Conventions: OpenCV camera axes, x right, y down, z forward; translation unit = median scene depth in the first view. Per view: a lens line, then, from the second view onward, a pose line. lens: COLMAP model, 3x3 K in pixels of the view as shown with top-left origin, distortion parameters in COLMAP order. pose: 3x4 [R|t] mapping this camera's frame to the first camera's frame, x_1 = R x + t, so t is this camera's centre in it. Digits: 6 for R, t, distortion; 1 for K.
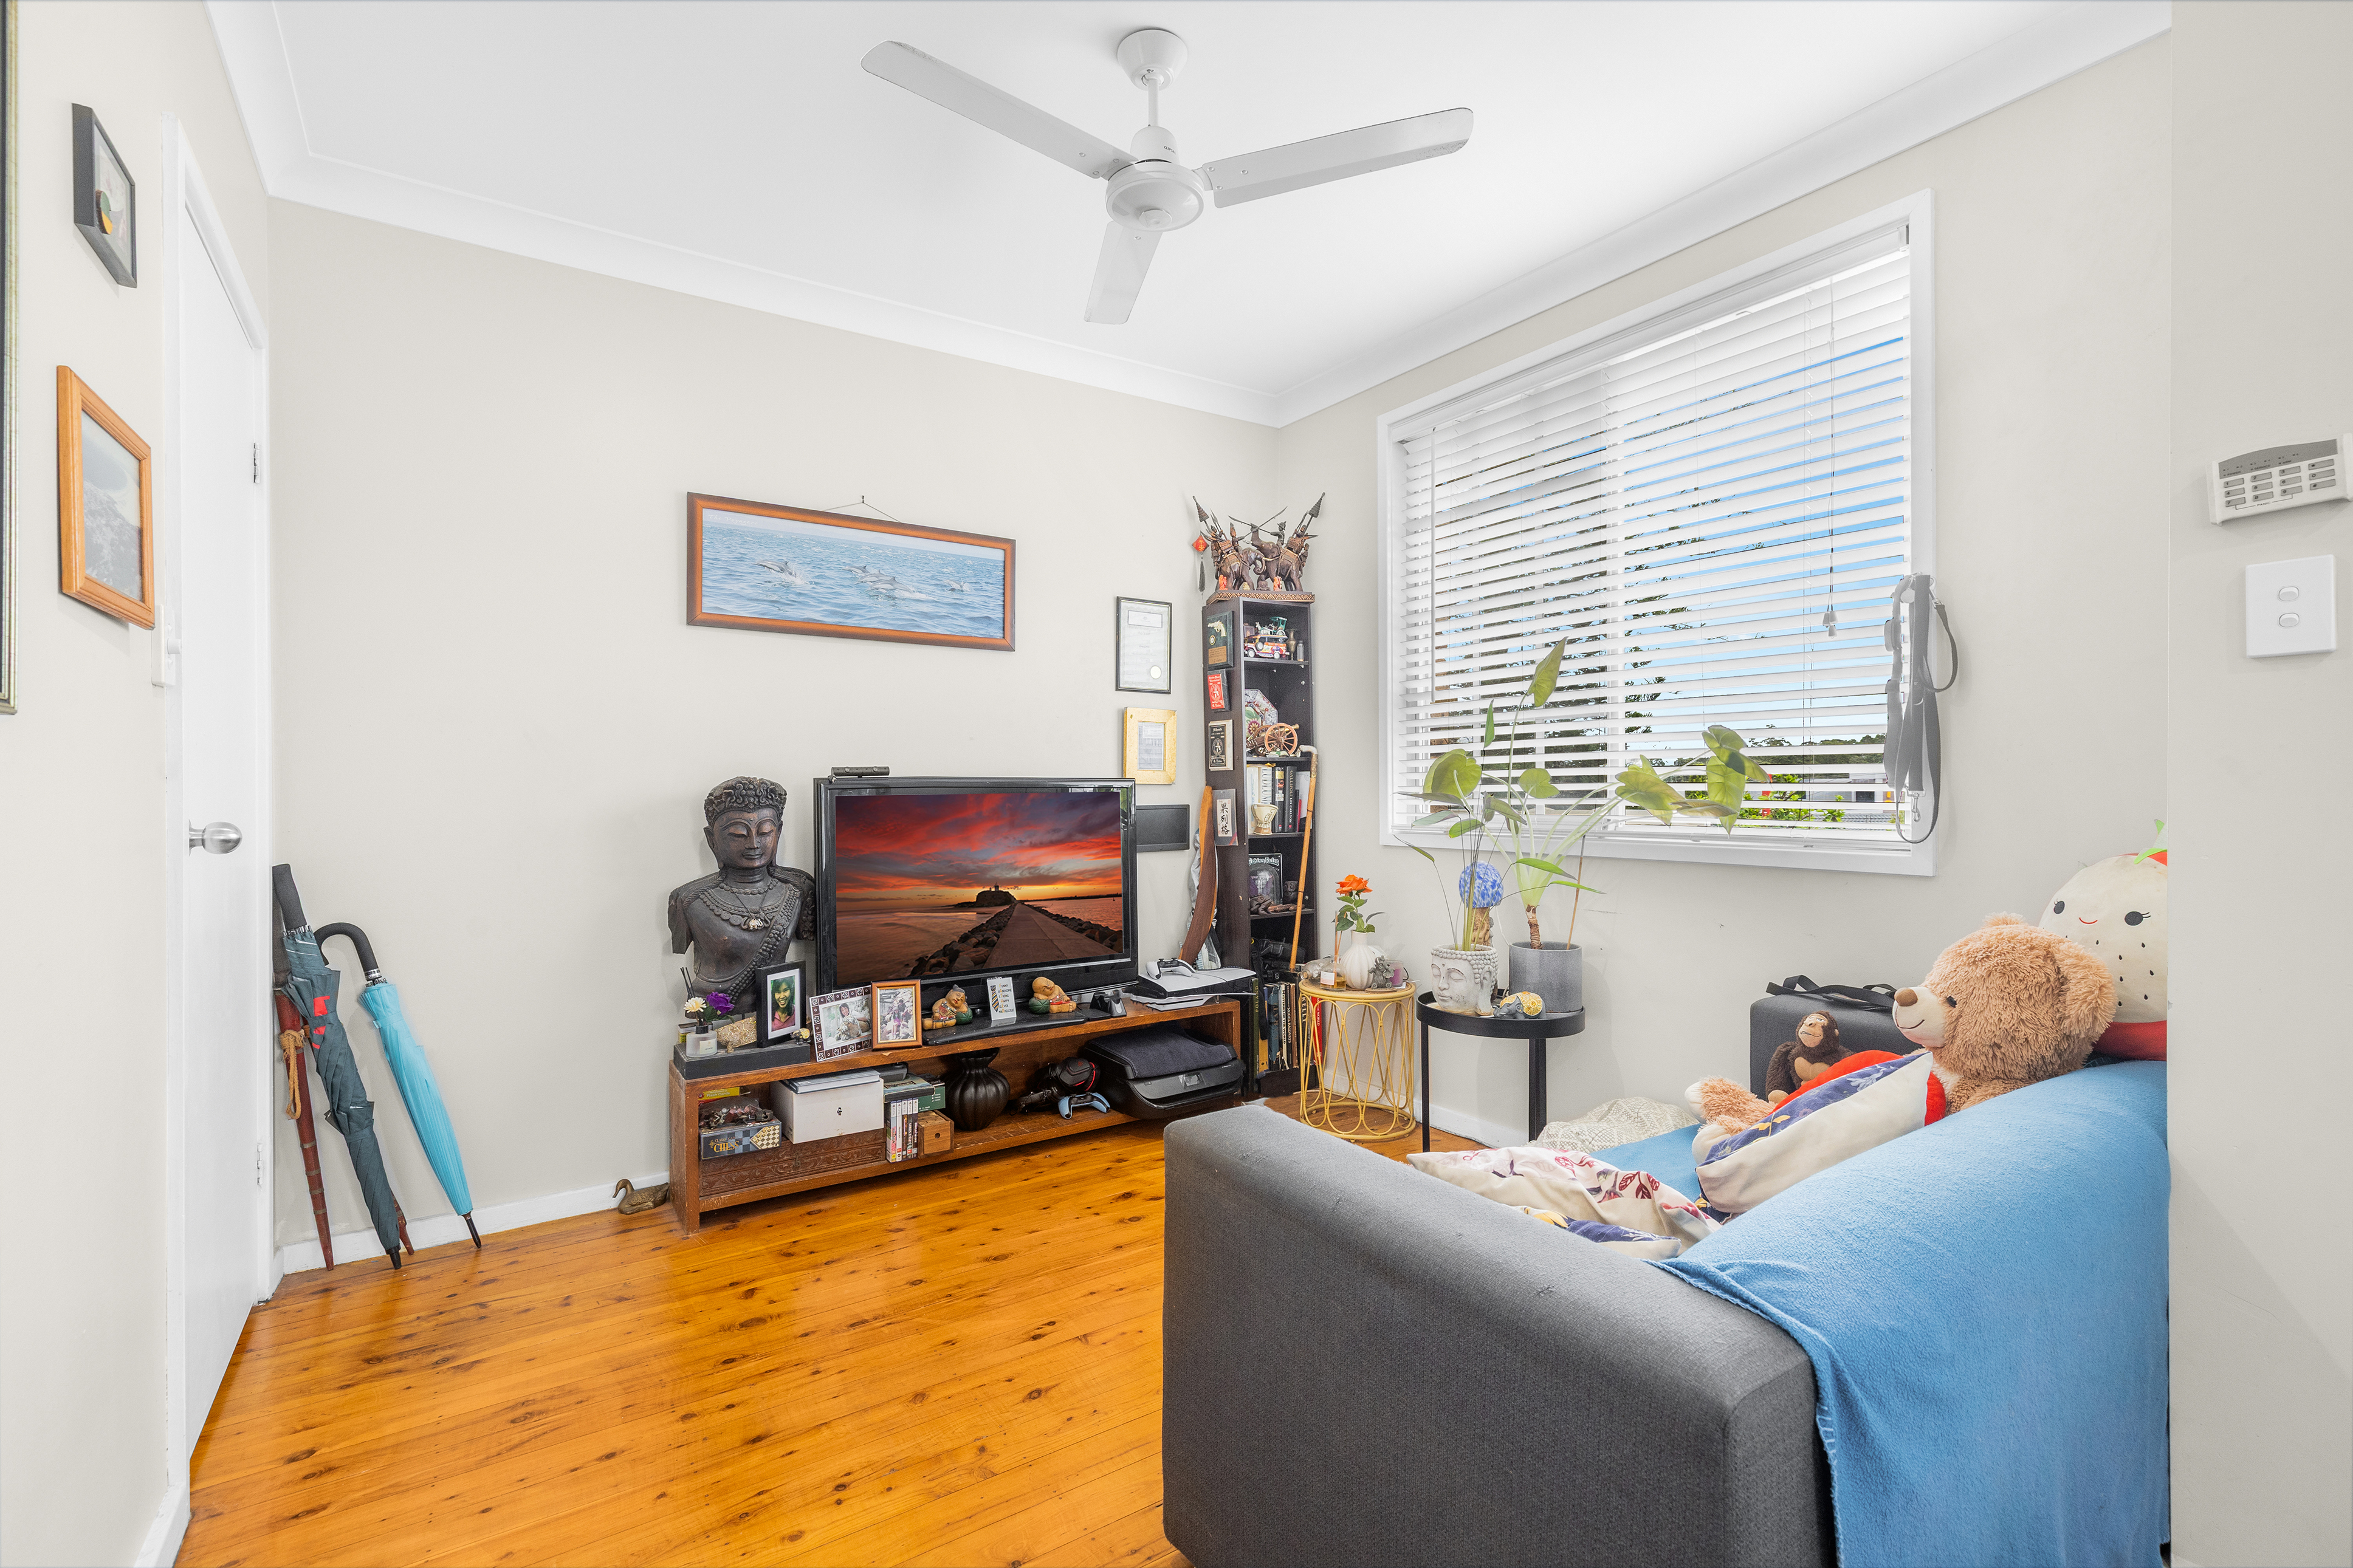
lens RADIAL K [[1059.5, 0, 1167.6], [0, 1059.5, 780.3], [0, 0, 1]] dist [0.002513, -0.000795]
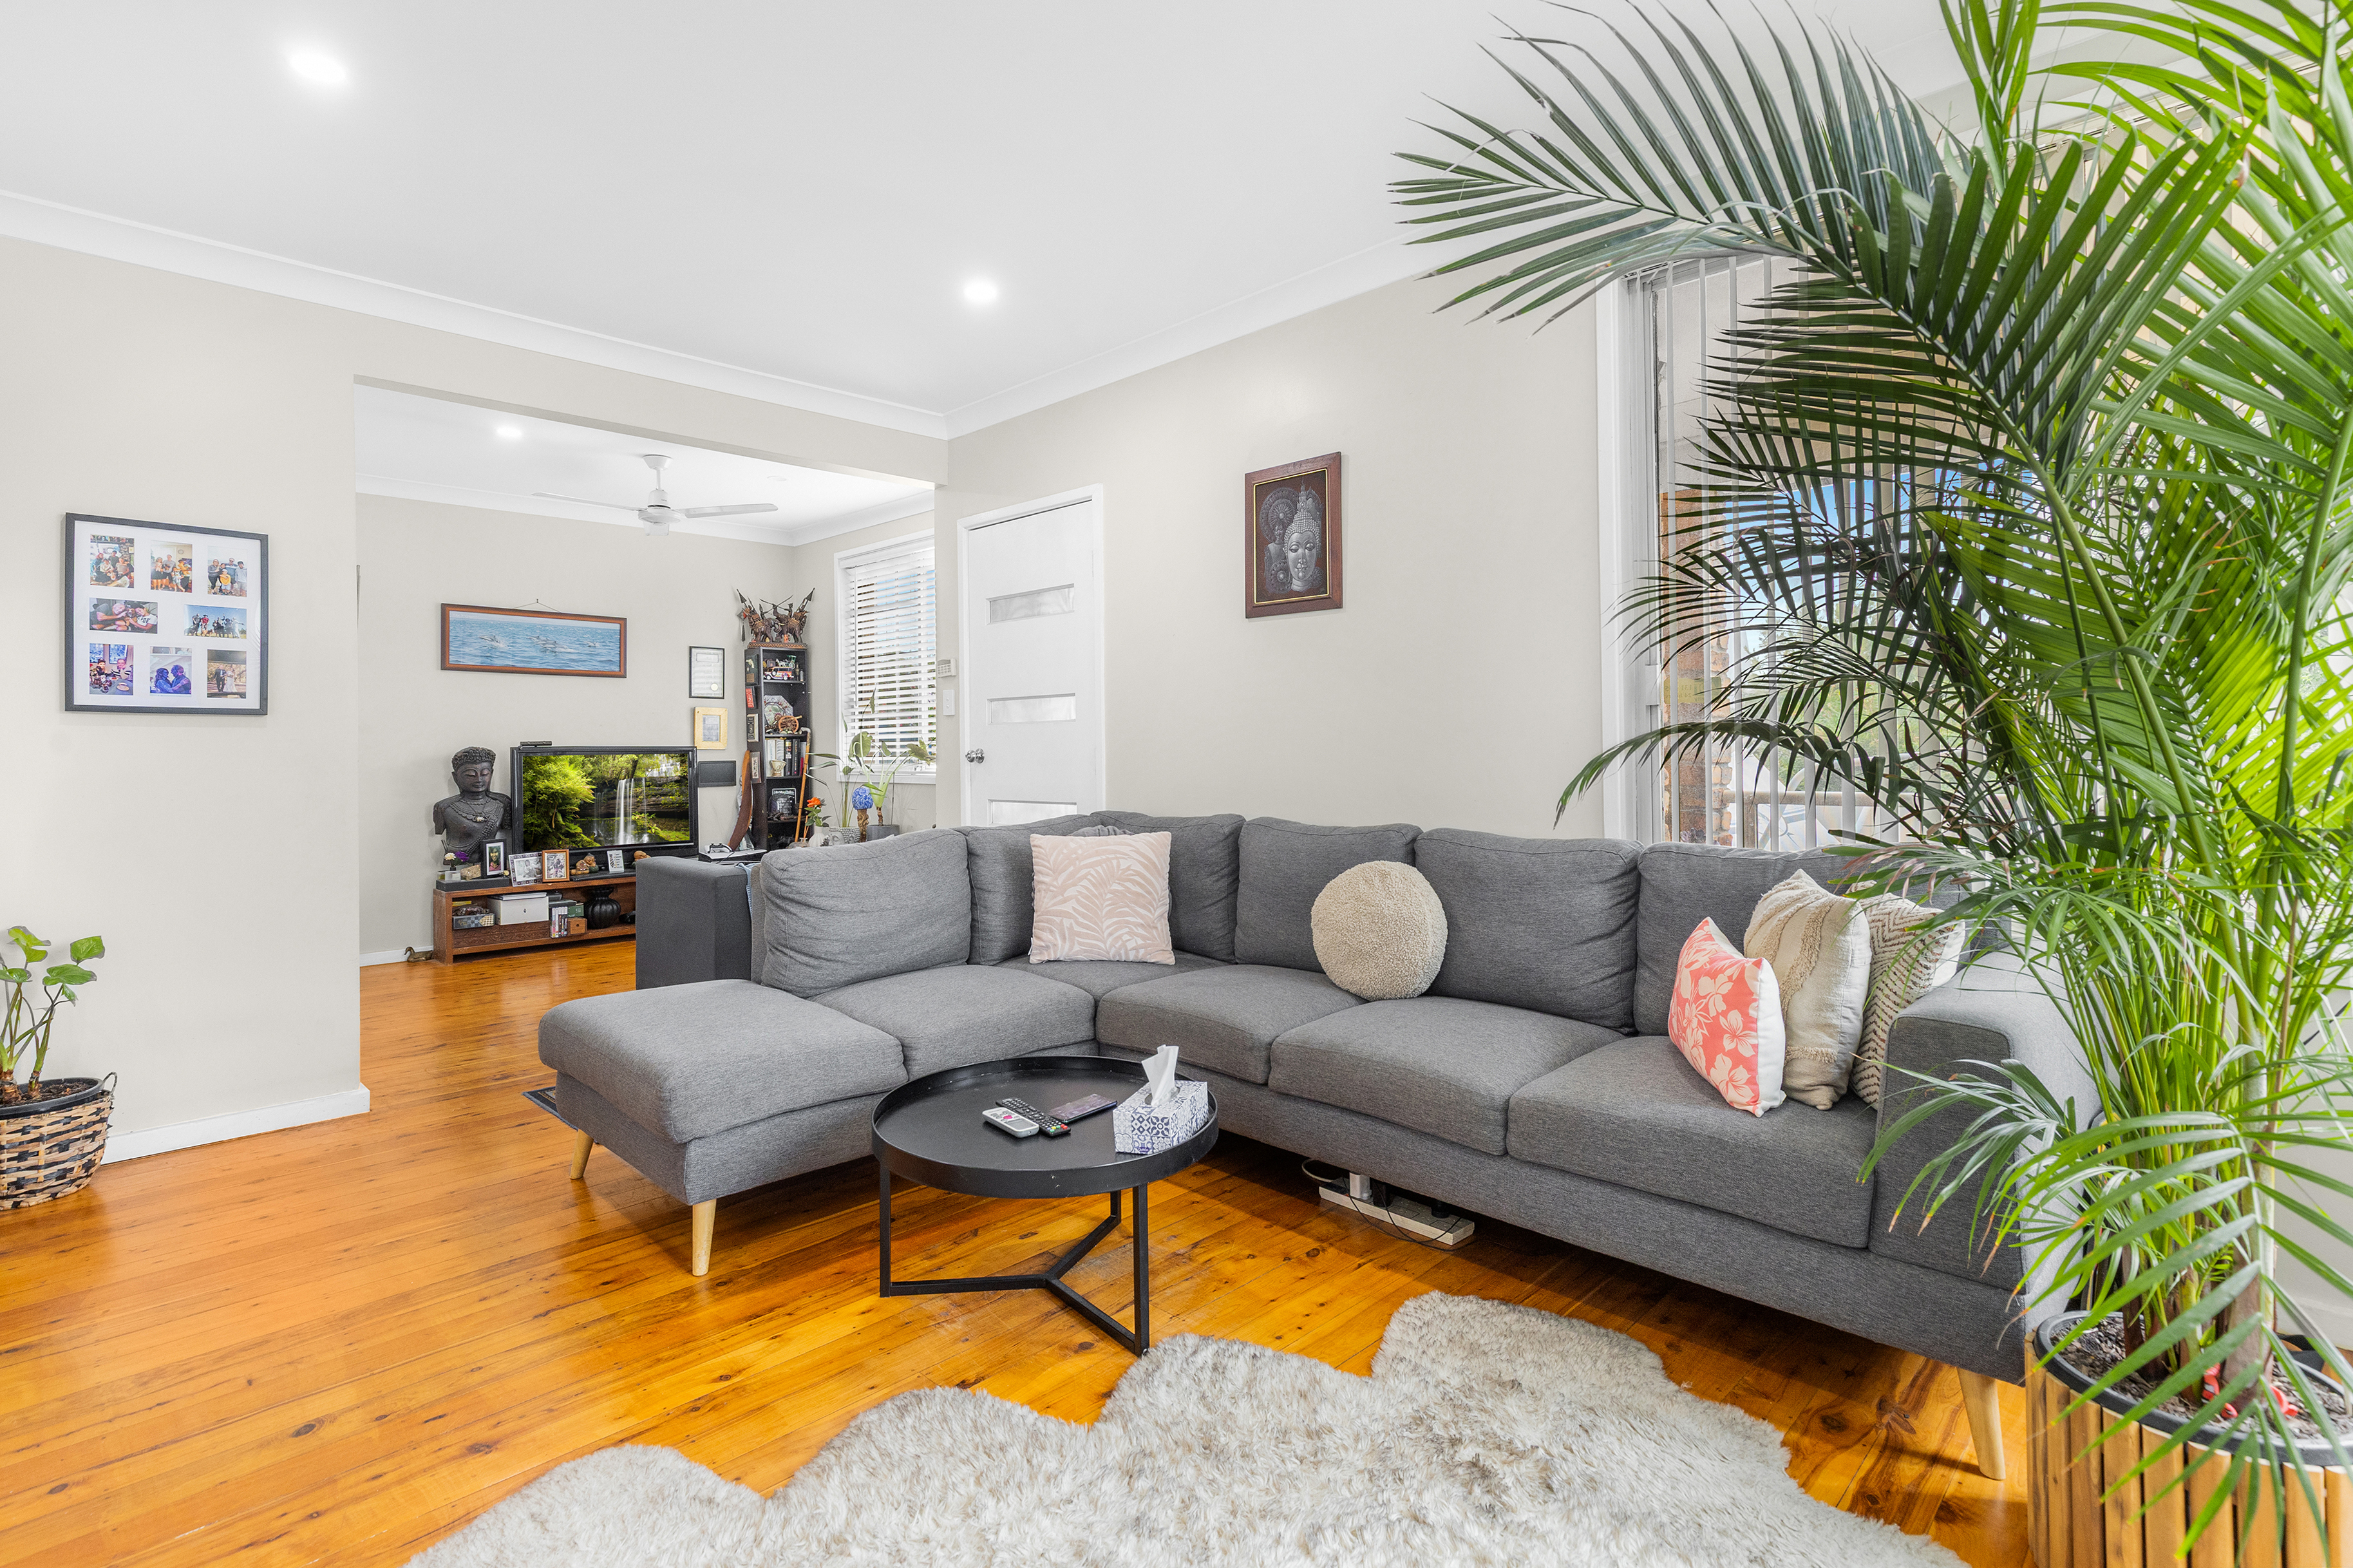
lens RADIAL K [[1085.2, 0, 1096.2], [0, 1085.2, 746.3], [0, 0, 1]] dist [-0.001681, -0.000389]
pose [[0.984565, -0.002604, 0.175002, 0.303212], [0.002080, 0.999993, 0.003181, -0.006213], [-0.175009, -0.002768, 0.984563, -0.924812]]
